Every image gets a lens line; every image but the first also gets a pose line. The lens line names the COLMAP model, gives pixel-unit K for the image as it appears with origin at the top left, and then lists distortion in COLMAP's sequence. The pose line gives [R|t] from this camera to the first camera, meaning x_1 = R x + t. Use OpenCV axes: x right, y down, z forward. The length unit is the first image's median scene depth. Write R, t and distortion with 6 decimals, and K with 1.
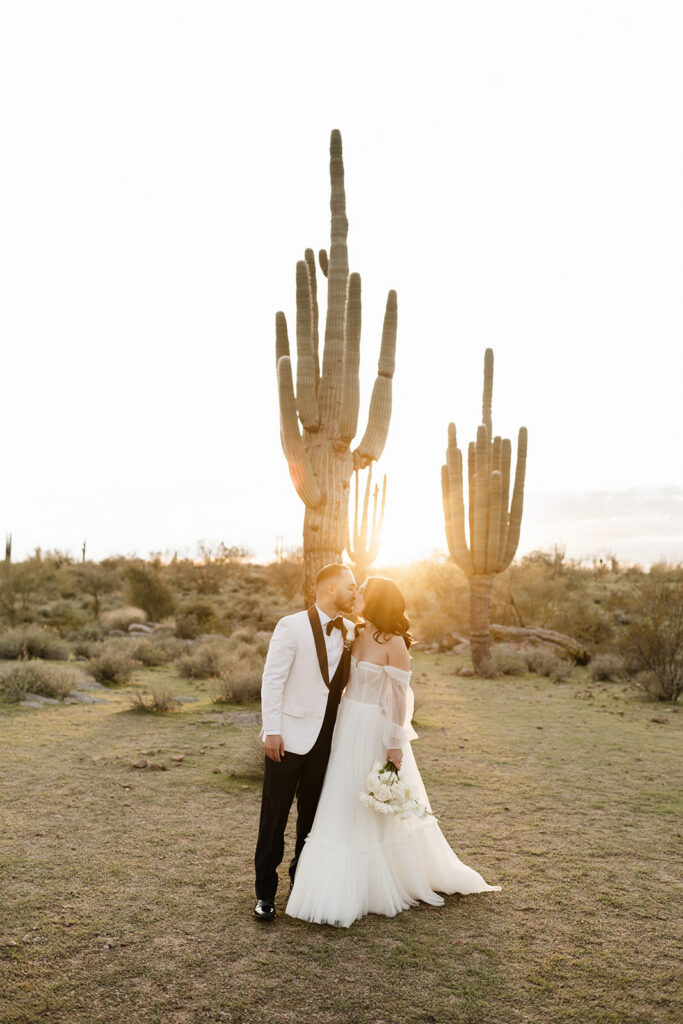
lens RADIAL K [[1098.9, 0, 341.5], [0, 1098.9, 512.0], [0, 0, 1]] dist [0.006095, 0.003264]
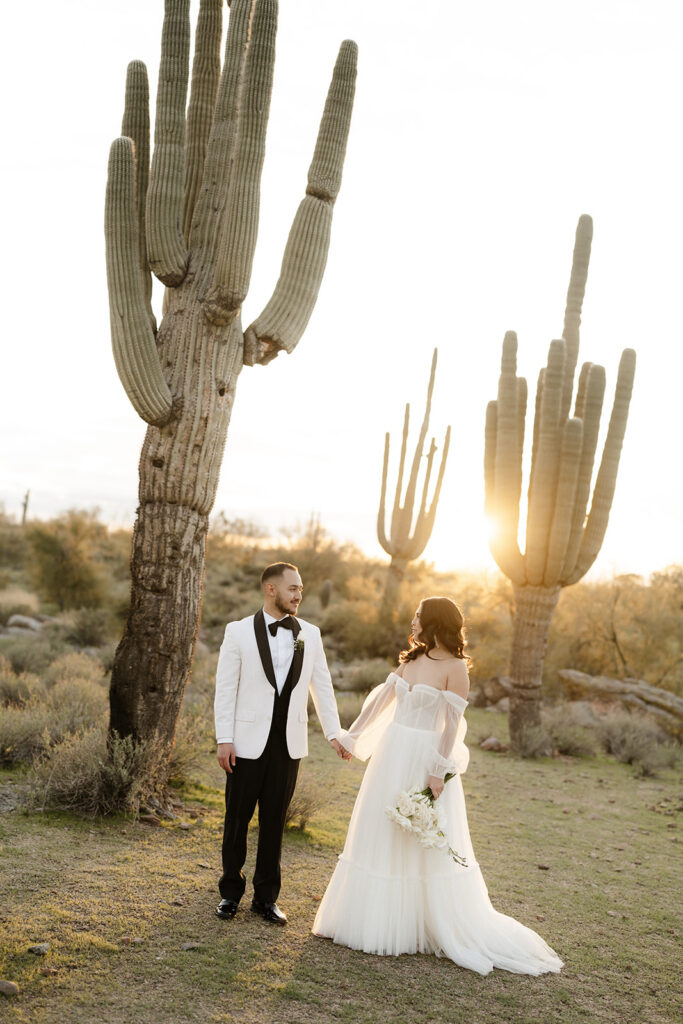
lens RADIAL K [[1590.2, 0, 320.3], [0, 1590.2, 510.8], [0, 0, 1]] dist [0.006917, 0.039592]
pose [[0.993956, 0.092239, -0.059531, 0.056944], [-0.091175, 0.995627, 0.020368, 0.008396], [0.061149, -0.014817, 0.998019, 0.118513]]
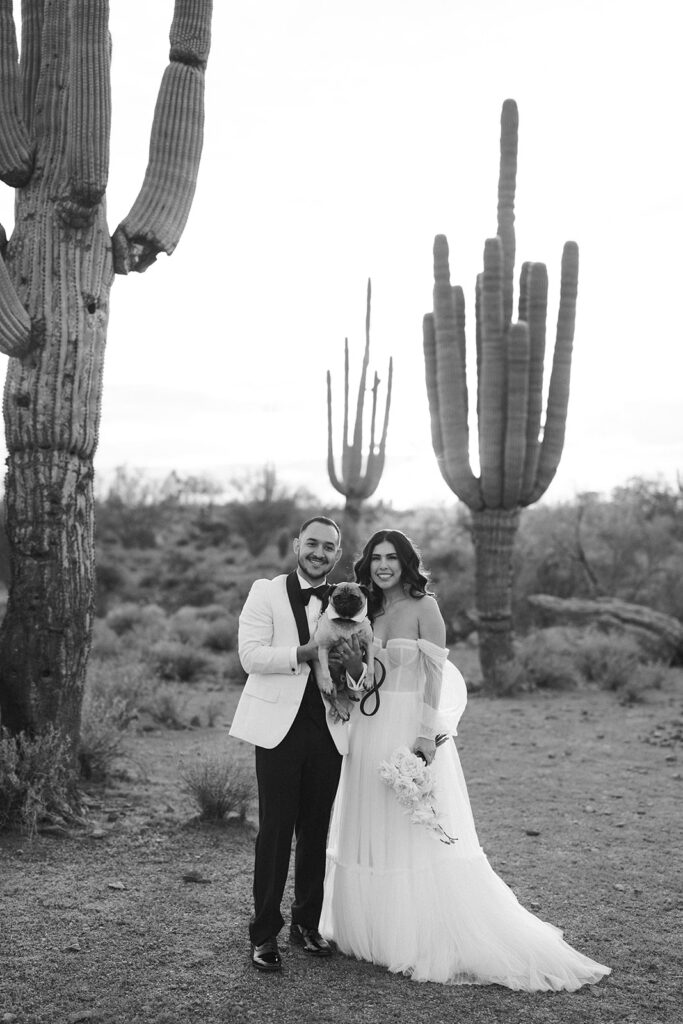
lens RADIAL K [[1590.2, 0, 320.3], [0, 1590.2, 510.8], [0, 0, 1]] dist [0.006917, 0.039592]
pose [[0.999458, -0.008040, -0.031937, 0.064041], [0.009684, 0.998617, 0.051668, 0.014967], [0.031478, -0.051949, 0.998154, 0.191116]]
